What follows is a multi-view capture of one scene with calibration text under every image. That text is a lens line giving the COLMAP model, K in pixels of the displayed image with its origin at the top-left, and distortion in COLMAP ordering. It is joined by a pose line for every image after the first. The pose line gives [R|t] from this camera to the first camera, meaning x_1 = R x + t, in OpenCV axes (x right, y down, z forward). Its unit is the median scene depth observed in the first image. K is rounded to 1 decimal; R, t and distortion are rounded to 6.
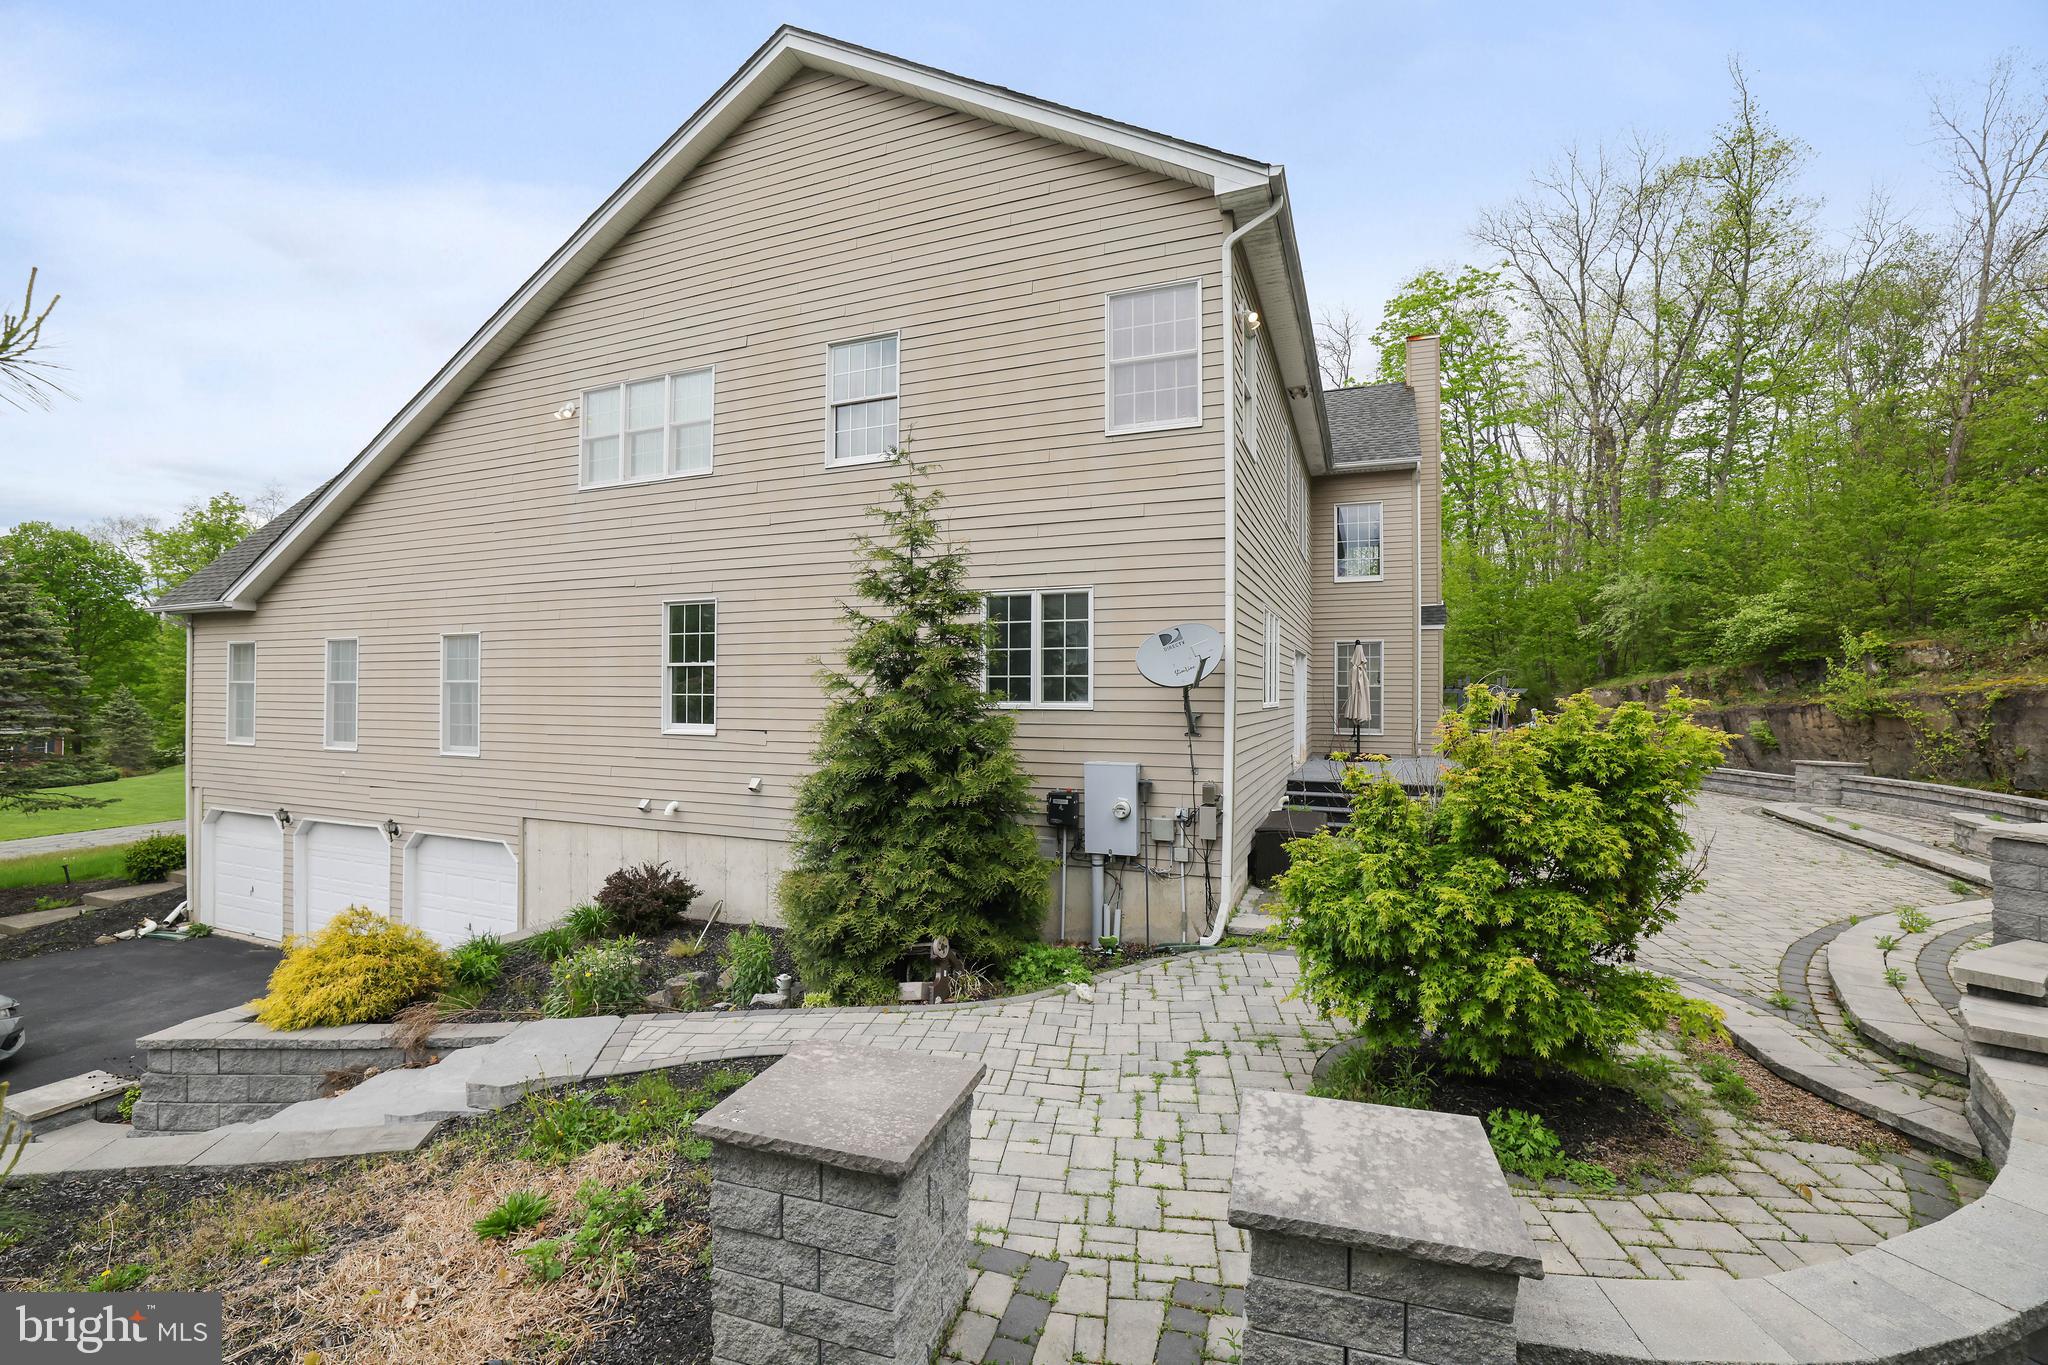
lens RADIAL K [[892.0, 0, 1024.0], [0, 892.0, 682.5], [0, 0, 1]] dist [-0.020693, 0.000180]
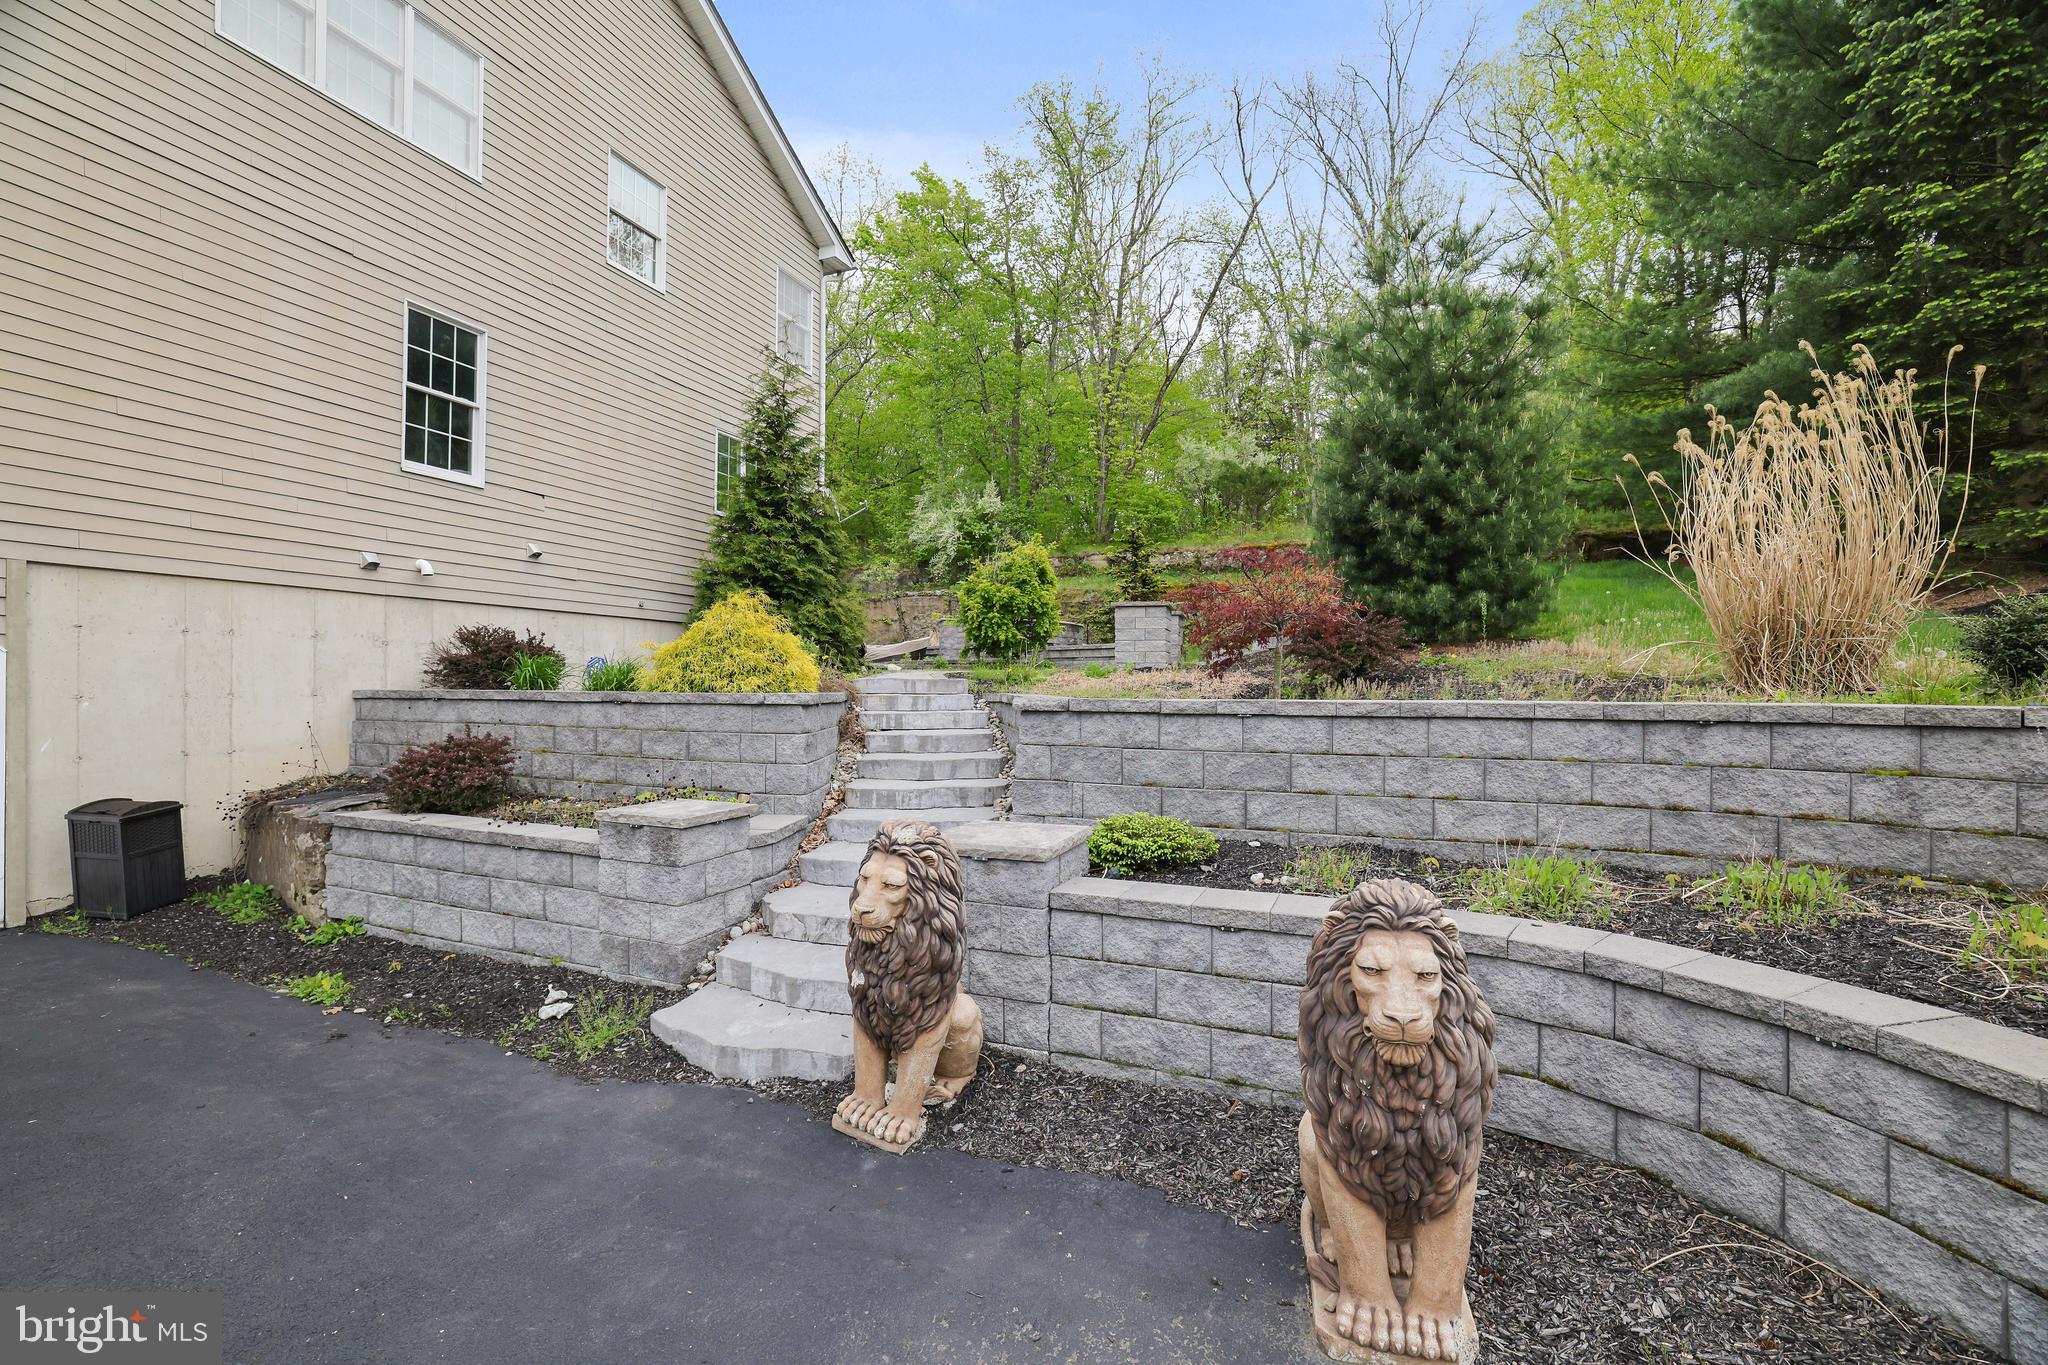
lens RADIAL K [[892.0, 0, 1024.0], [0, 892.0, 682.5], [0, 0, 1]] dist [-0.020693, 0.000180]
pose [[-0.025024, -0.002076, 0.999685, -1.198655], [-0.019078, 0.999817, 0.001599, 0.232869], [-0.999505, -0.019032, -0.025059, 0.476809]]
